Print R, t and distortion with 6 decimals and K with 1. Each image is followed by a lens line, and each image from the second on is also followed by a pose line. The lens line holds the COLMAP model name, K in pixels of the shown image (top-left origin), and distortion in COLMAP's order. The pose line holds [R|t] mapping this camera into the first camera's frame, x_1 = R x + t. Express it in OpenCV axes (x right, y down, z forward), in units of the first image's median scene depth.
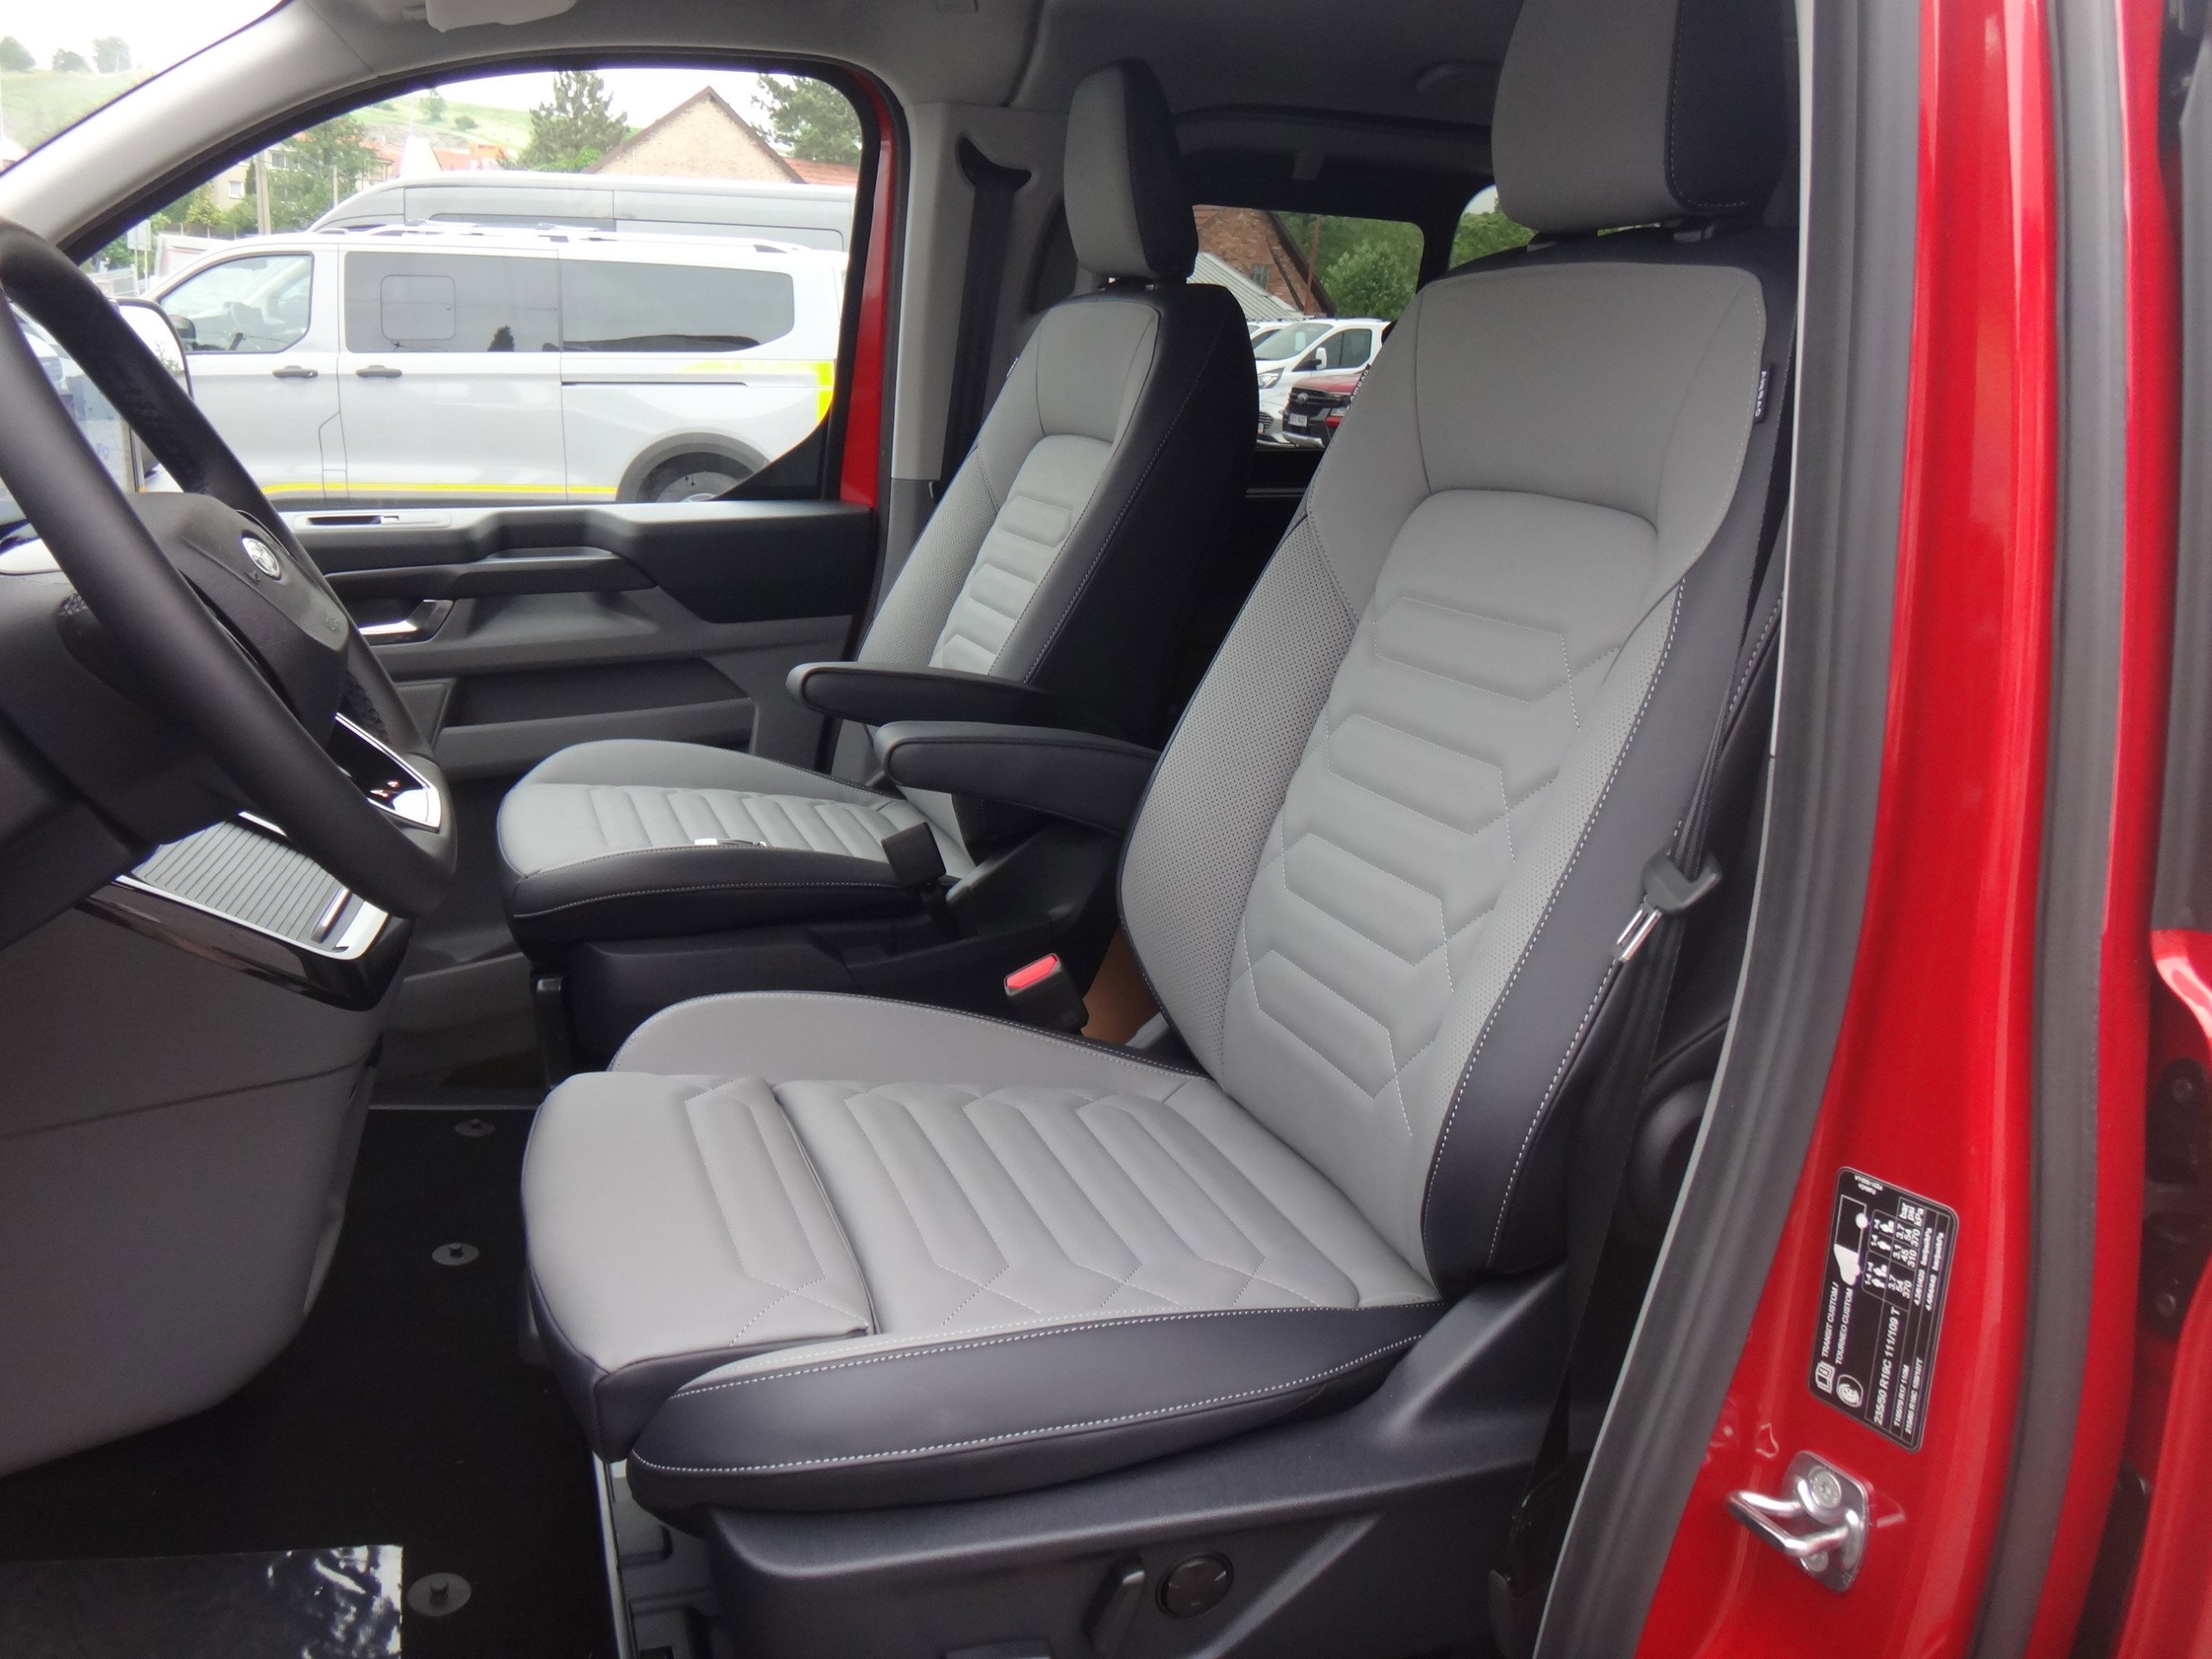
lens RADIAL K [[1675.9, 0, 1107.9], [0, 1675.9, 790.6], [0, 0, 1]] dist [-0.053699, -0.008803]
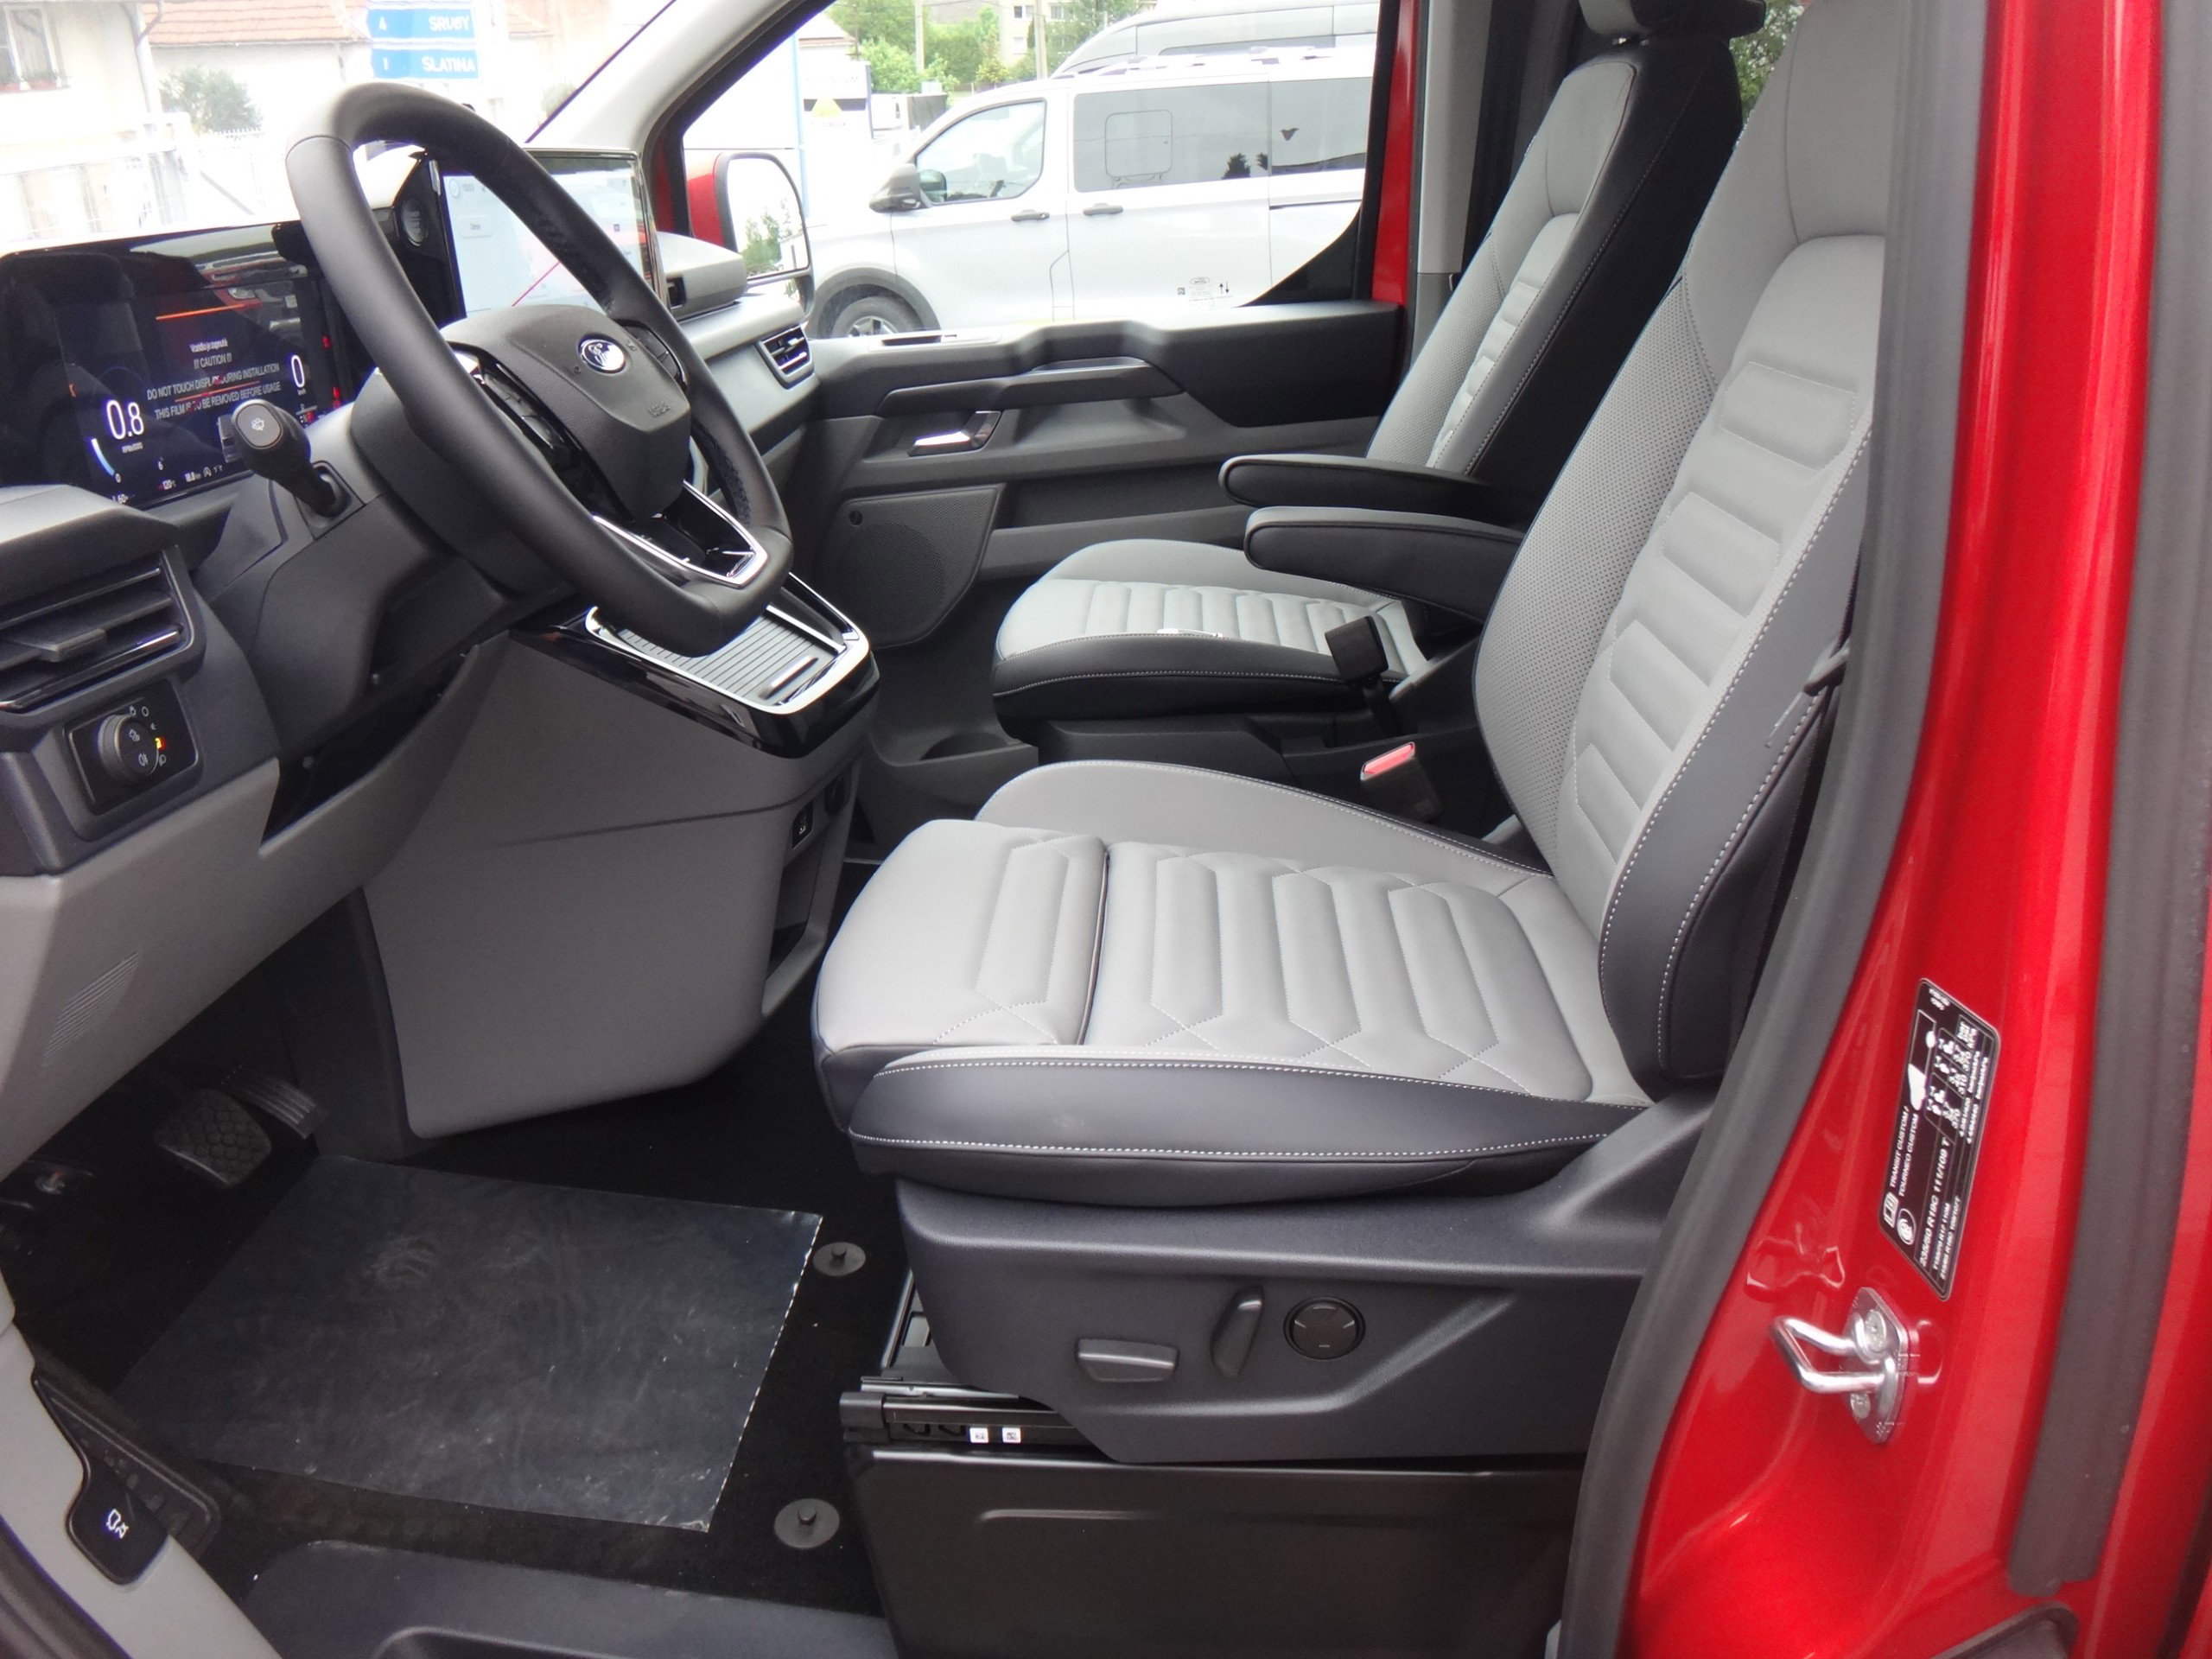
lens RADIAL K [[1677.6, 0, 1106.1], [0, 1677.6, 812.7], [0, 0, 1]] dist [-0.060985, -0.004981]
pose [[0.906726, 0.066348, -0.416468, 0.252173], [-0.017989, 0.992733, 0.118988, 0.027084], [0.421336, -0.100397, 0.901330, 0.022584]]
